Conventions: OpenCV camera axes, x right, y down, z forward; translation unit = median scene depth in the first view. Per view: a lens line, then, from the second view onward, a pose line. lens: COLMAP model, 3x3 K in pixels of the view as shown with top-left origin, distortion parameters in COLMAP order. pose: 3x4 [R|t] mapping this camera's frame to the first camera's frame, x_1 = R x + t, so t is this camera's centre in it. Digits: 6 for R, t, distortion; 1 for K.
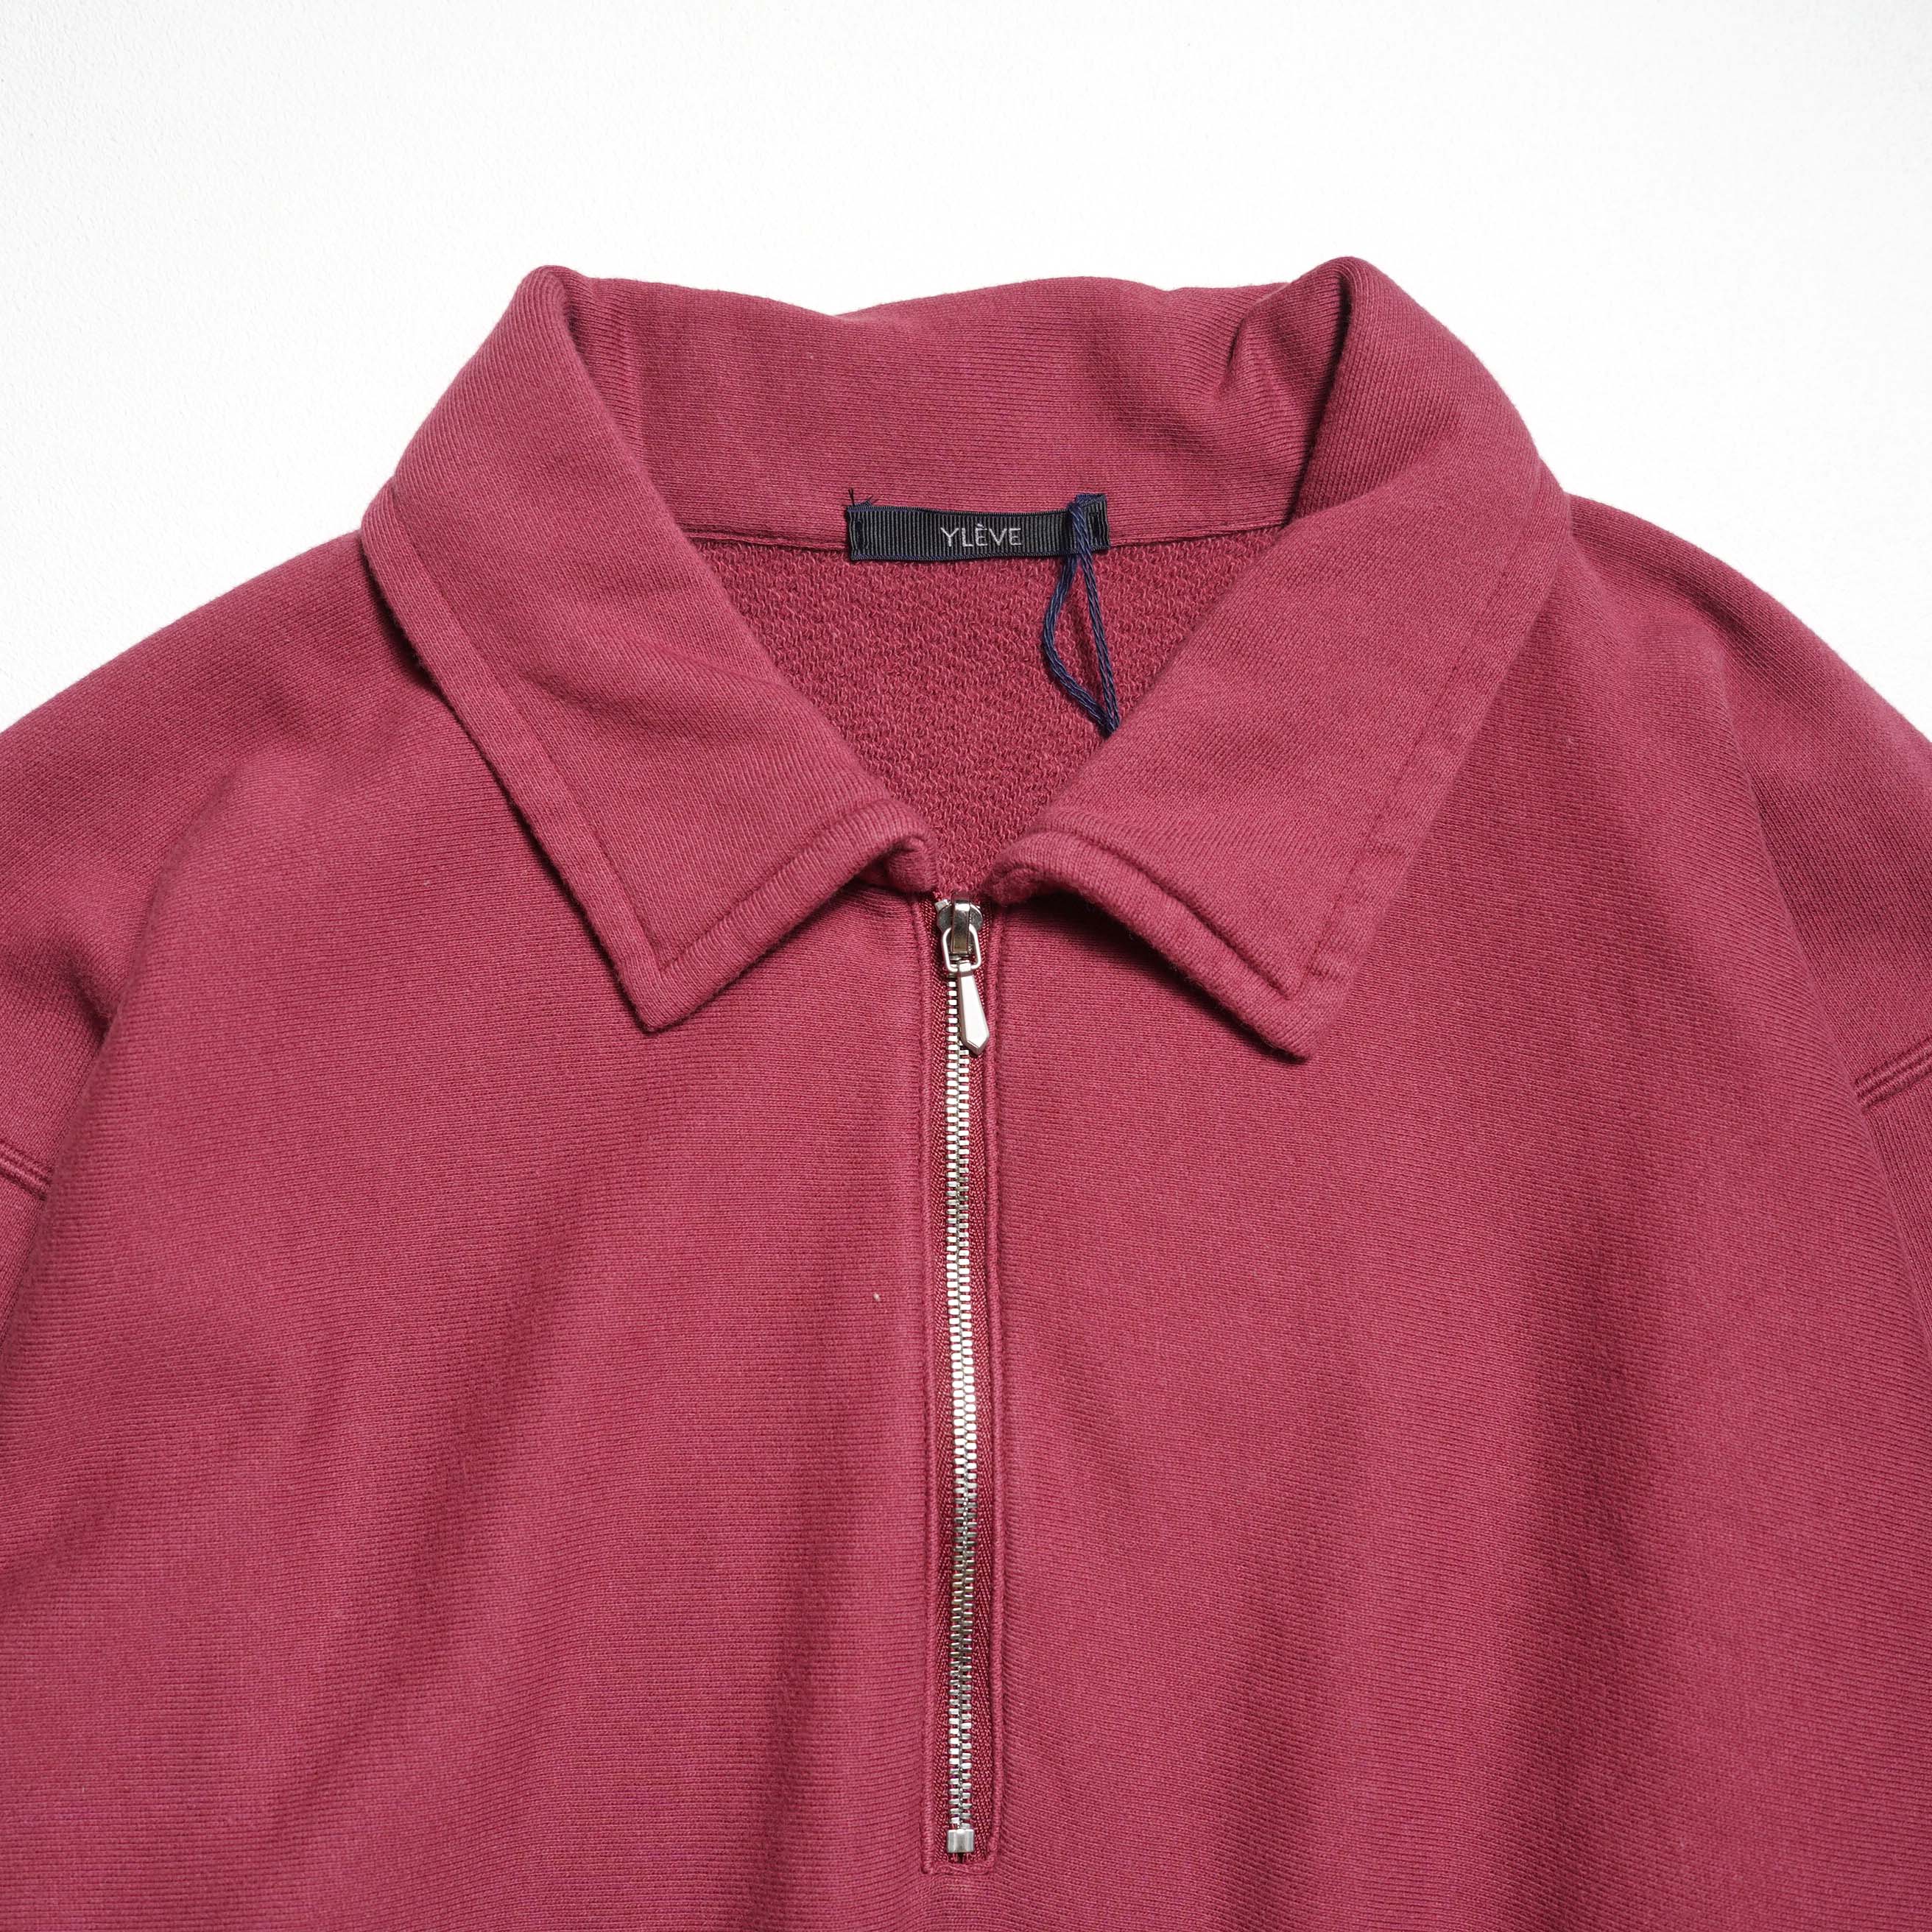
lens RADIAL K [[2380.7, 0, 966.0], [0, 2380.7, 966.0], [0, 0, 1]] dist [-0.010674, 0.003993]
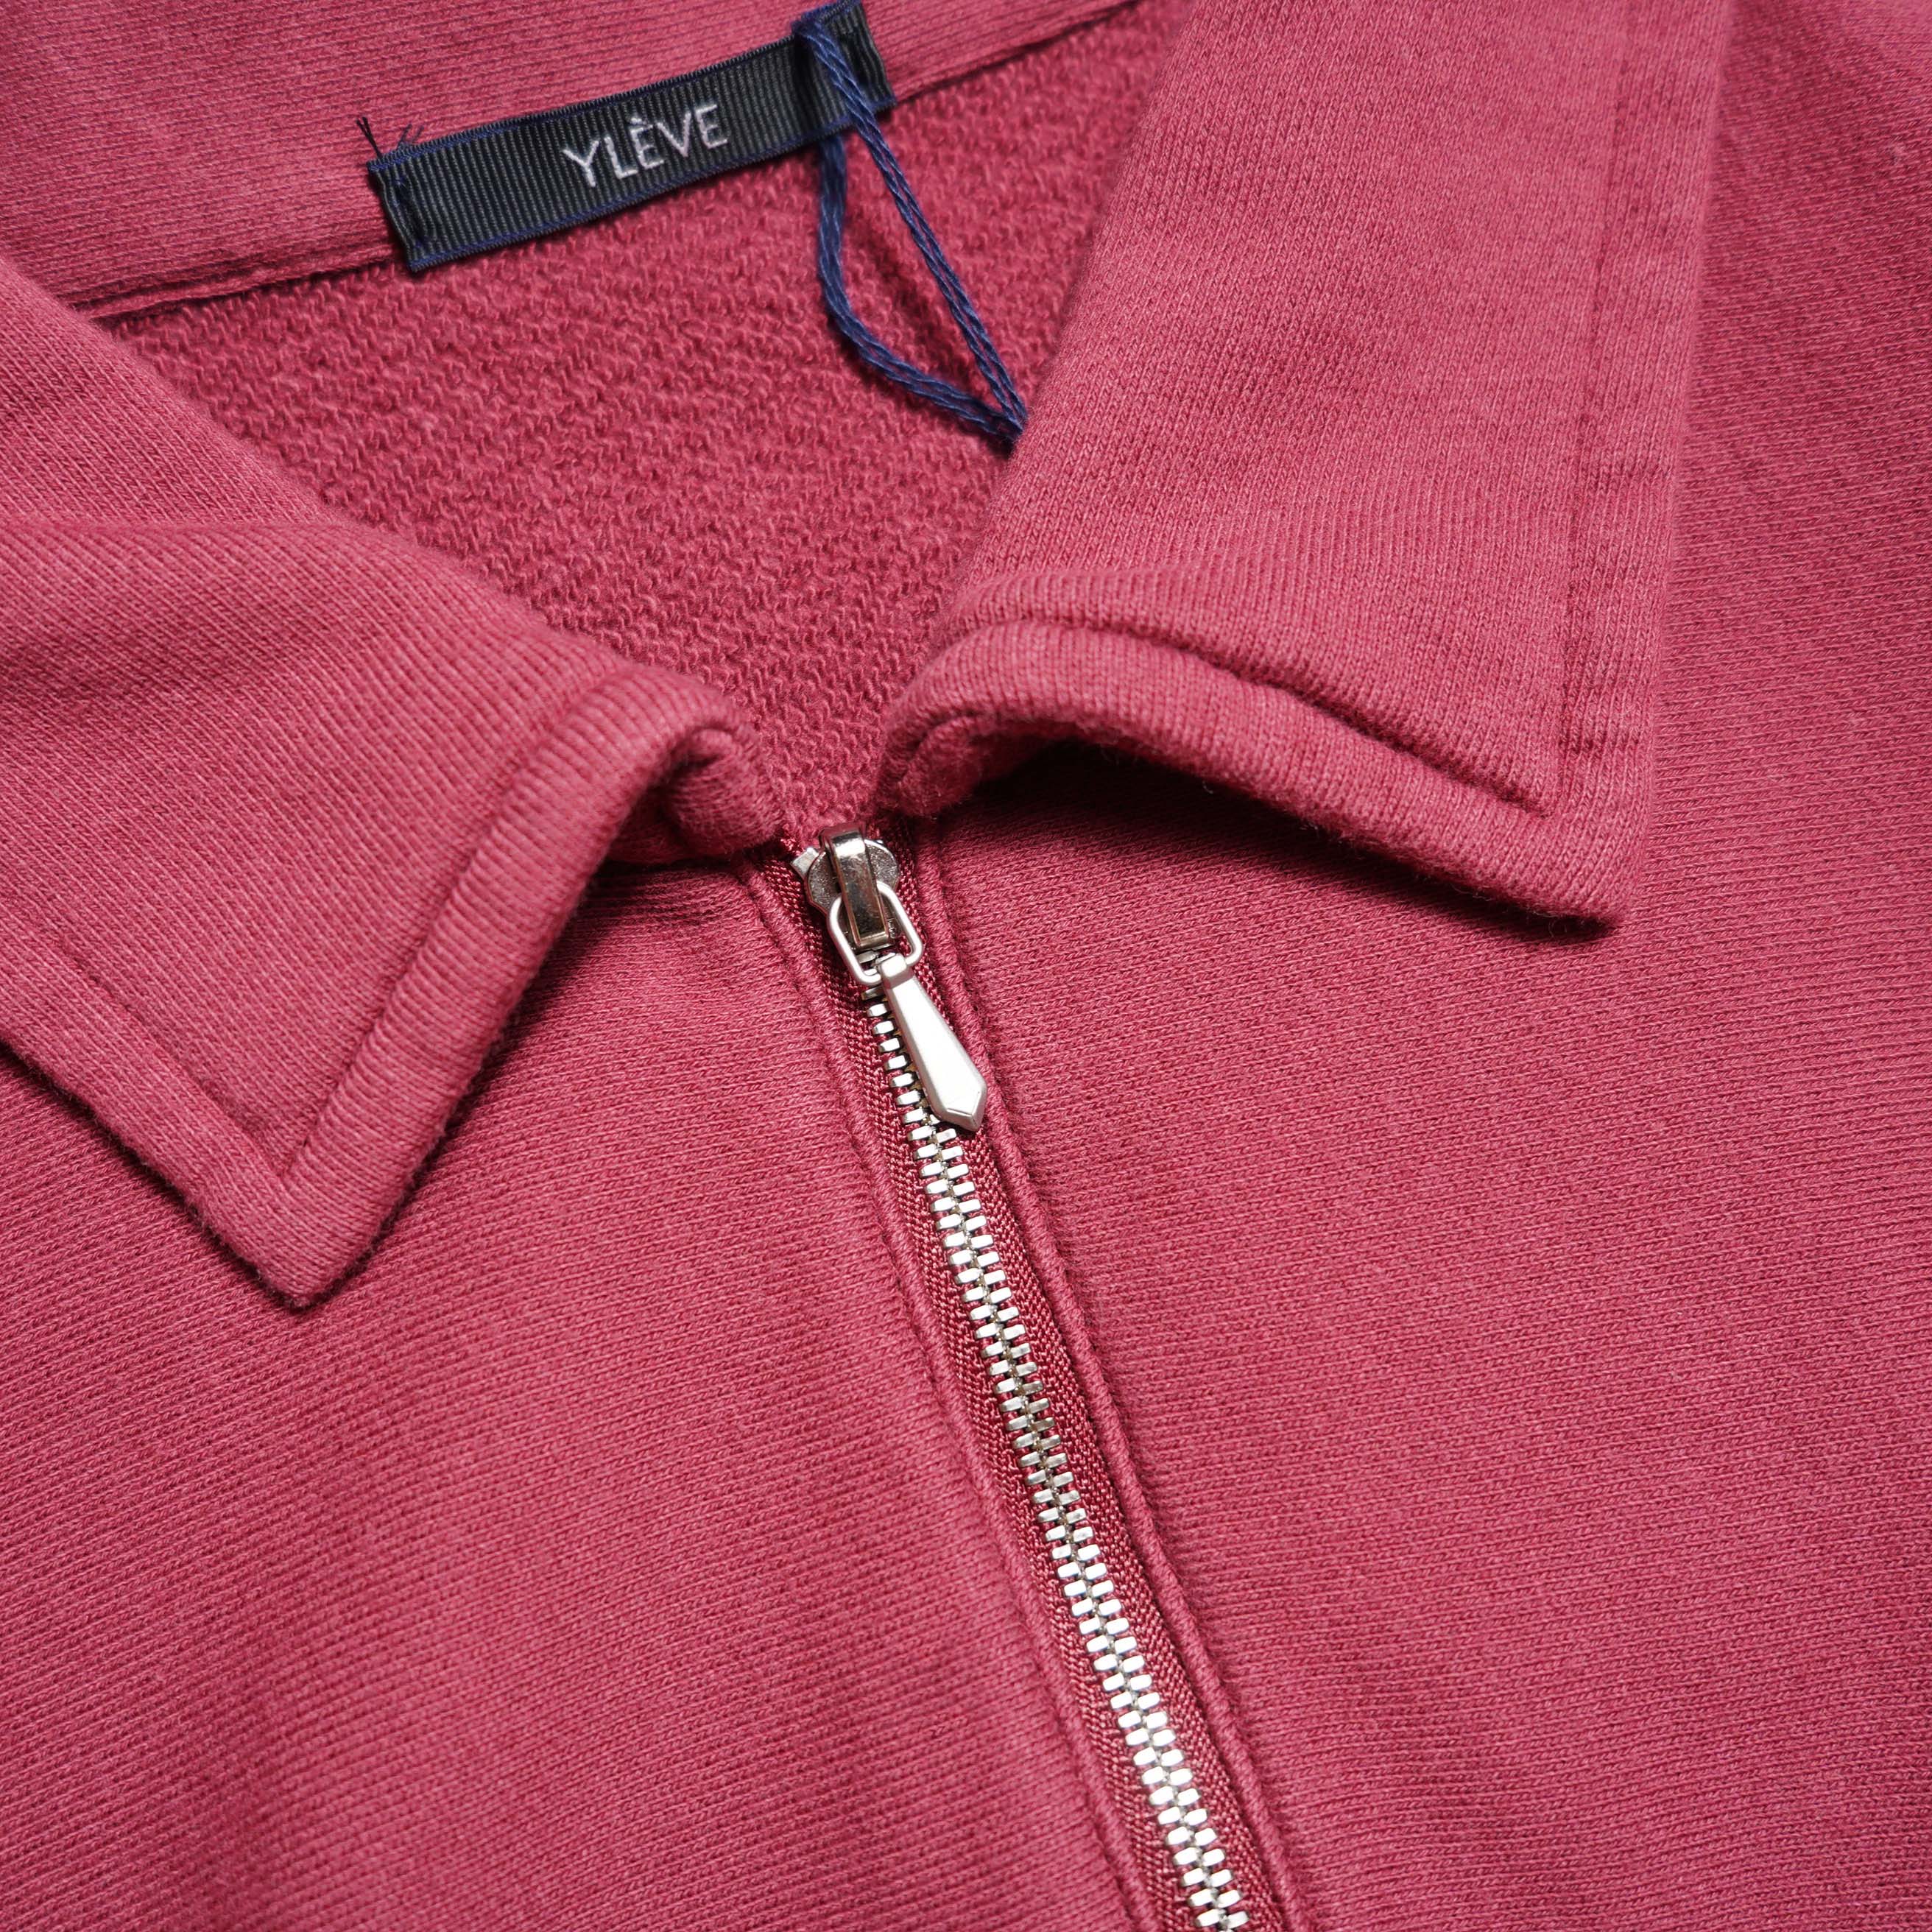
lens RADIAL K [[2380.7, 0, 966.0], [0, 2380.7, 966.0], [0, 0, 1]] dist [-0.010674, 0.003993]
pose [[0.945313, -0.314819, 0.085277, -0.027579], [0.318176, 0.947594, -0.028796, 0.018989], [-0.071742, 0.054354, 0.995941, 0.518060]]
